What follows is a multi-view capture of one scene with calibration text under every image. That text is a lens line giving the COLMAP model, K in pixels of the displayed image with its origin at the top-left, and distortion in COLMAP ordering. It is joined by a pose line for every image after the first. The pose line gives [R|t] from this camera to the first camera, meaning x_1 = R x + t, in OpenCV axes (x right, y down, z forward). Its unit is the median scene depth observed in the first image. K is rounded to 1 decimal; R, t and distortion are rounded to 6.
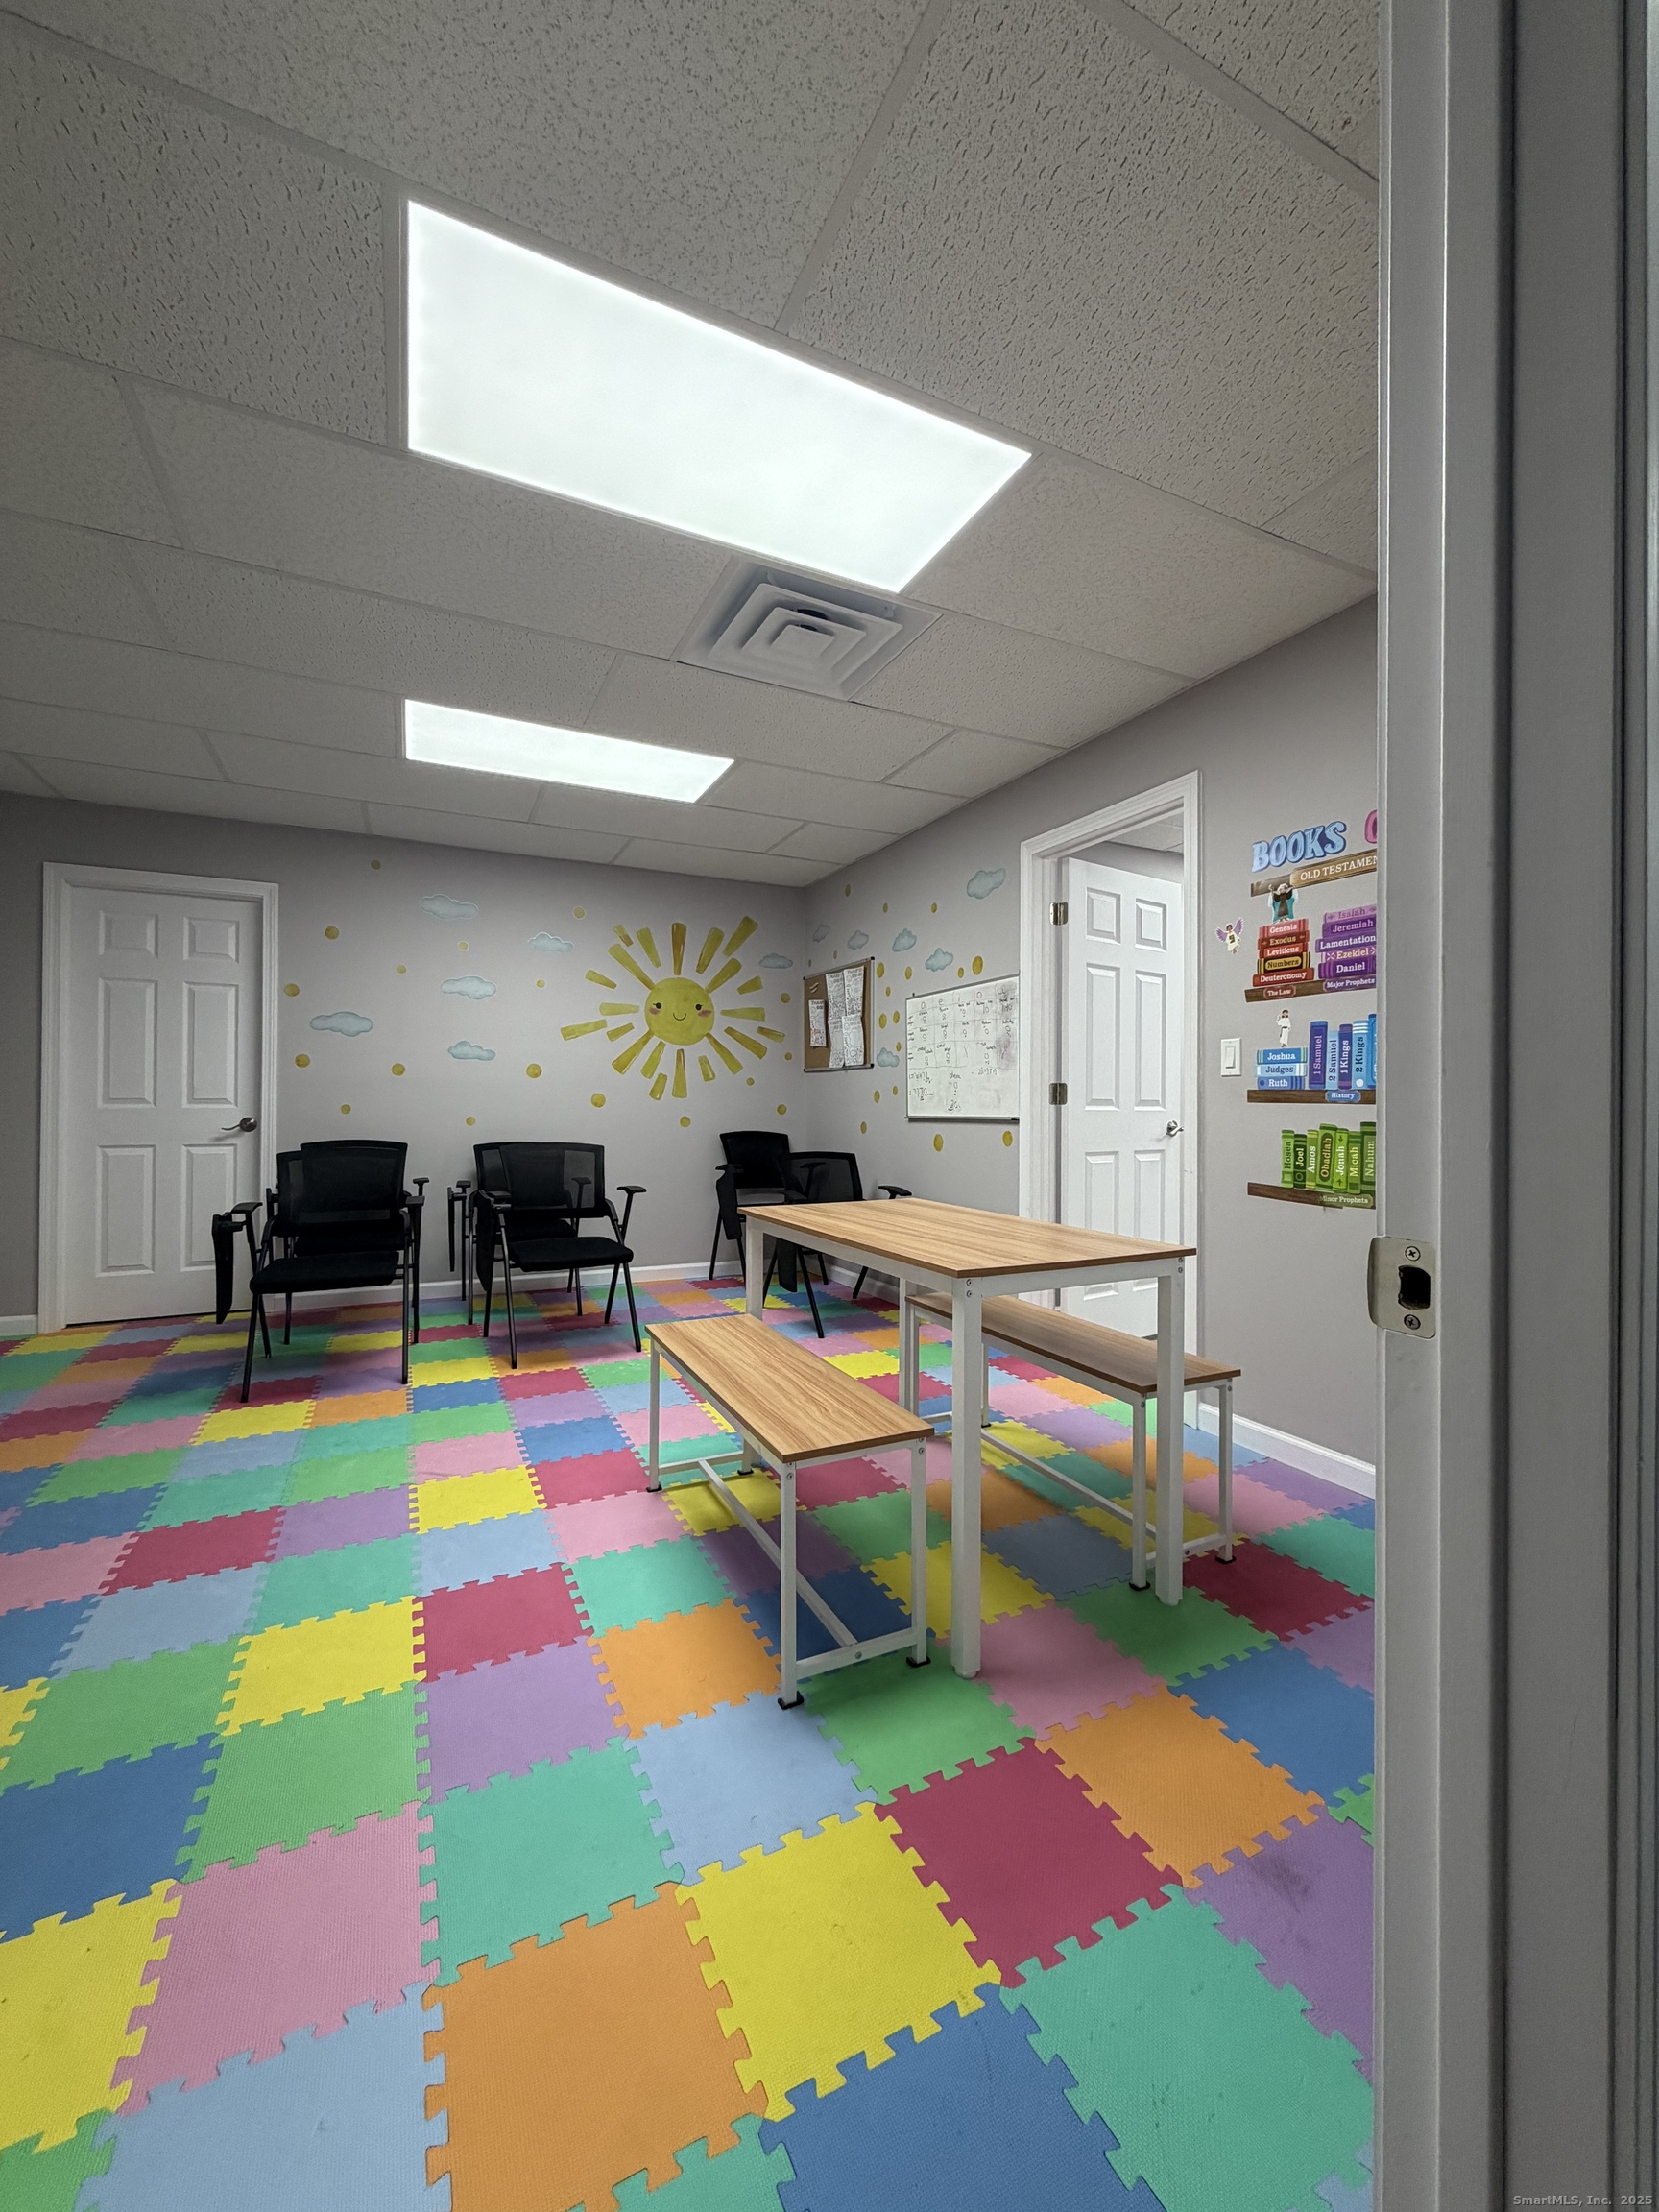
lens RADIAL K [[876.9, 0, 823.4], [0, 876.9, 1098.1], [0, 0, 1]] dist [-0.002715, -0.000159]
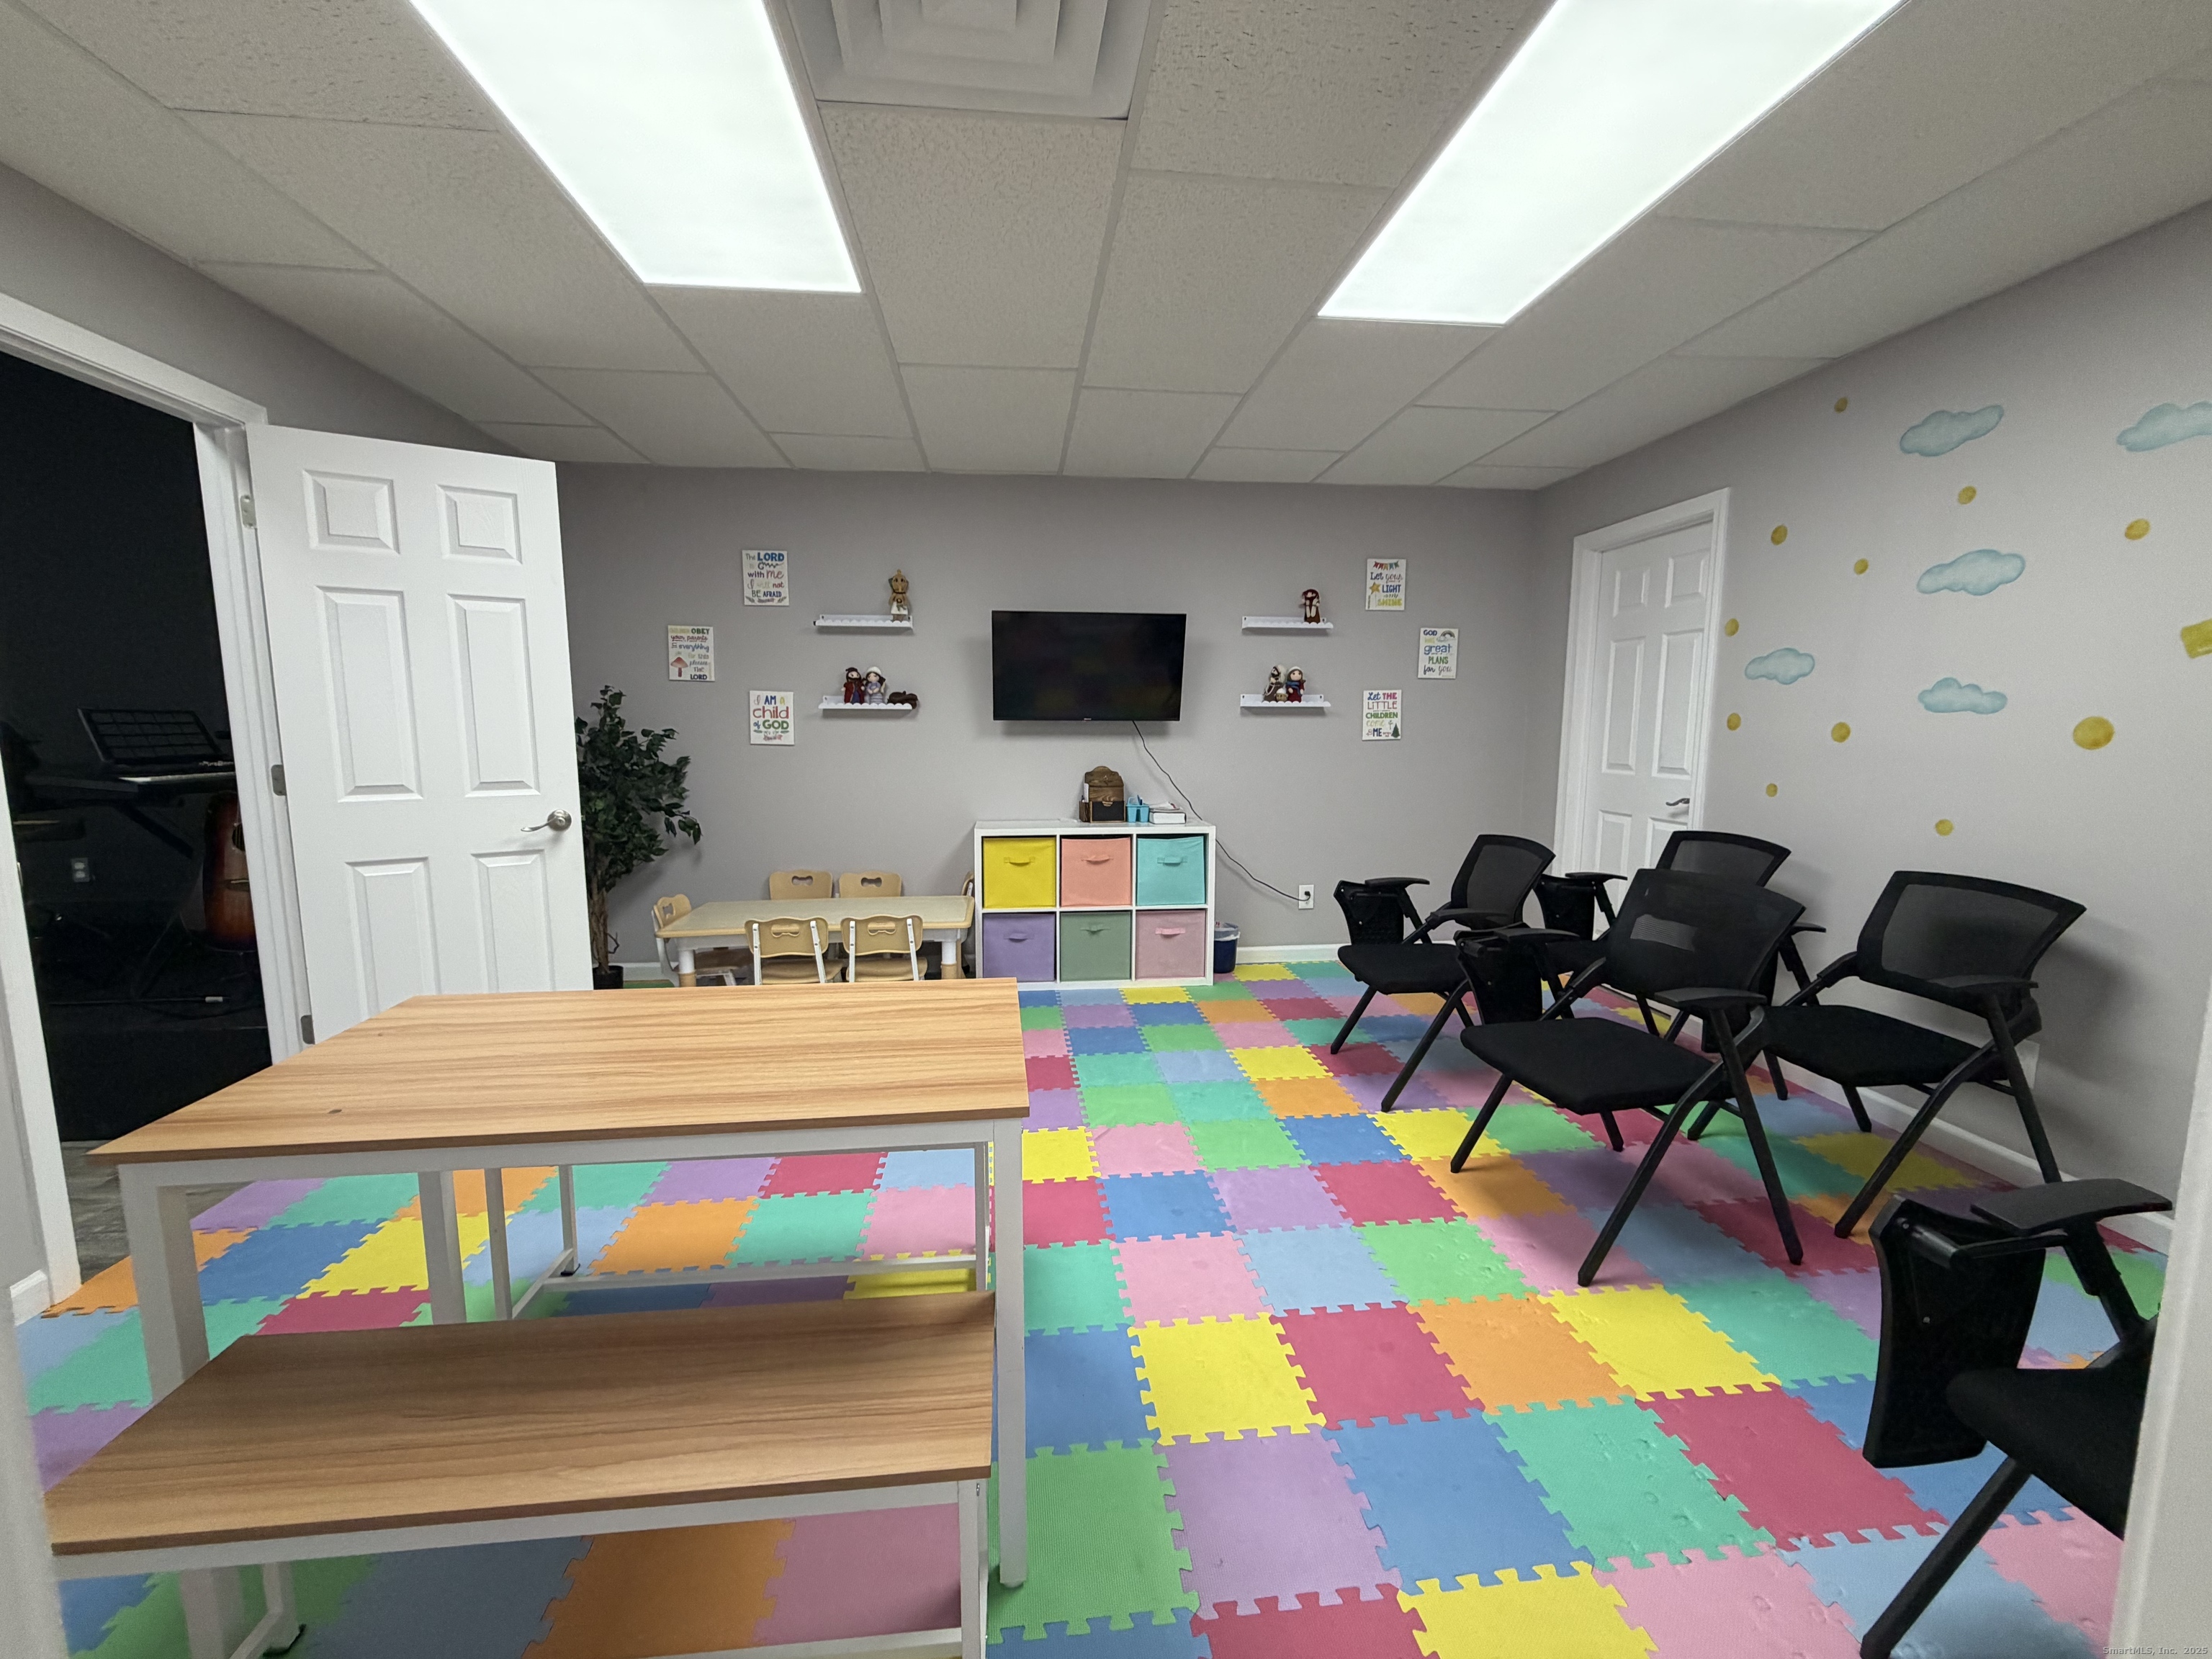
lens RADIAL K [[876.9, 0, 1119.7], [0, 876.9, 829.2], [0, 0, 1]] dist [-0.002715, -0.000159]
pose [[-0.317432, 0.107101, -0.942214, 0.463878], [-0.000061, 0.993599, 0.112962, -0.058529], [0.948281, 0.035915, -0.315393, 1.201062]]
